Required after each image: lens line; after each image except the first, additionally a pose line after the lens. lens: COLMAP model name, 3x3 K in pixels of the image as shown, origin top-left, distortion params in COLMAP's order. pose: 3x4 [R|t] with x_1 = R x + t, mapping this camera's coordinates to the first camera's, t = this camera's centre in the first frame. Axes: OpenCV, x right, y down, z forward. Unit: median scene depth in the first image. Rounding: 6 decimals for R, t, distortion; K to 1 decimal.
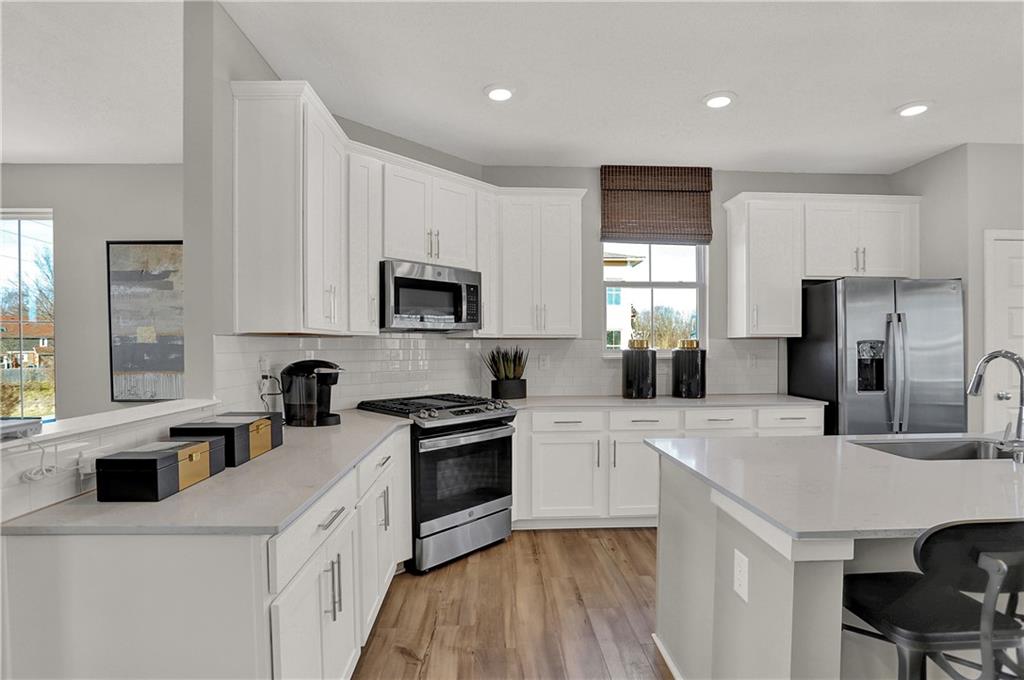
lens RADIAL K [[516.3, 0, 527.0], [0, 516.3, 353.0], [0, 0, 1]] dist [-0.024275, 0.001015]
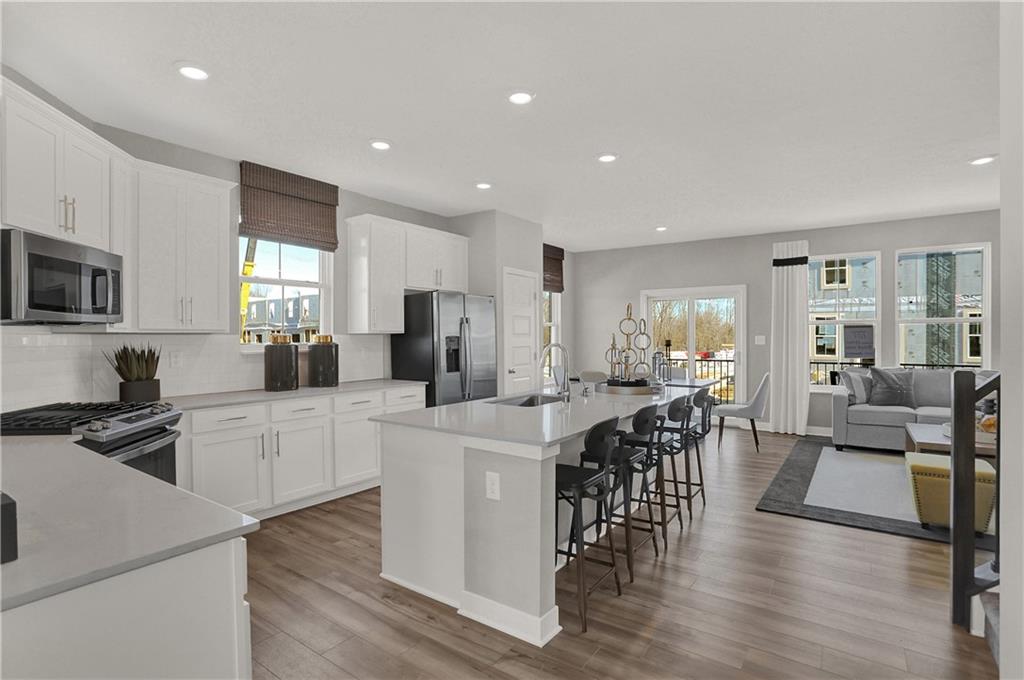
lens RADIAL K [[509.5, 0, 512.0], [0, 509.5, 340.0], [0, 0, 1]] dist [-0.022696, 0.001598]
pose [[0.632535, -0.003207, 0.774525, -0.292585], [0.013991, 0.999876, -0.007286, -0.001329], [-0.774405, 0.015445, 0.632502, -0.020328]]
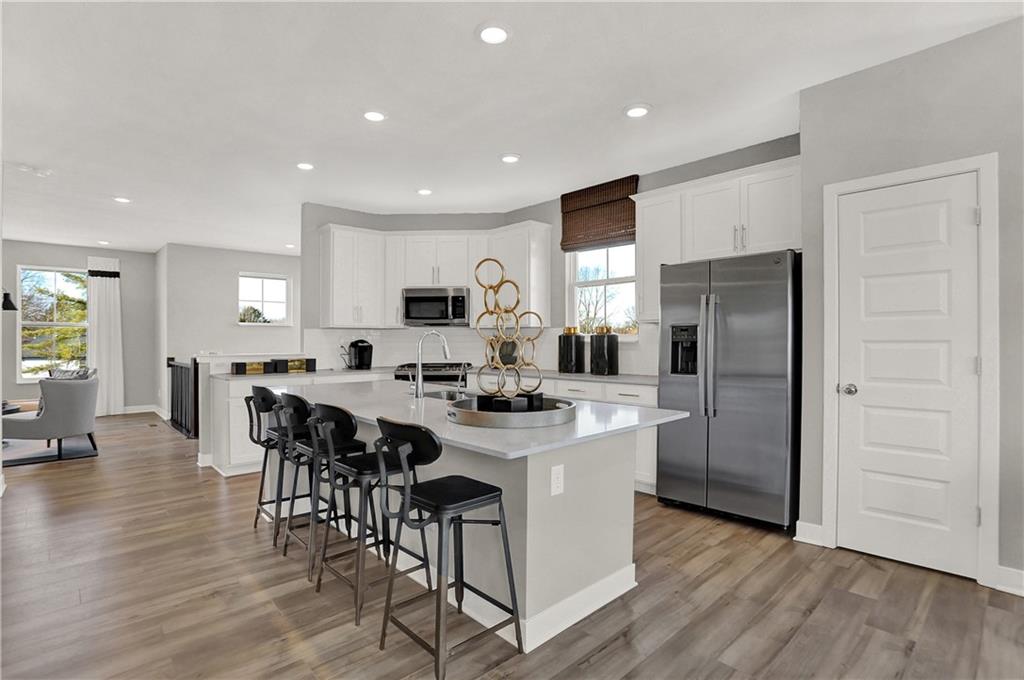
lens RADIAL K [[509.5, 0, 512.0], [0, 509.5, 340.0], [0, 0, 1]] dist [-0.022696, 0.001598]
pose [[0.633835, -0.001229, -0.773467, 1.127552], [-0.011364, 0.999876, -0.010901, 0.021969], [0.773384, 0.015699, 0.633743, 0.086008]]
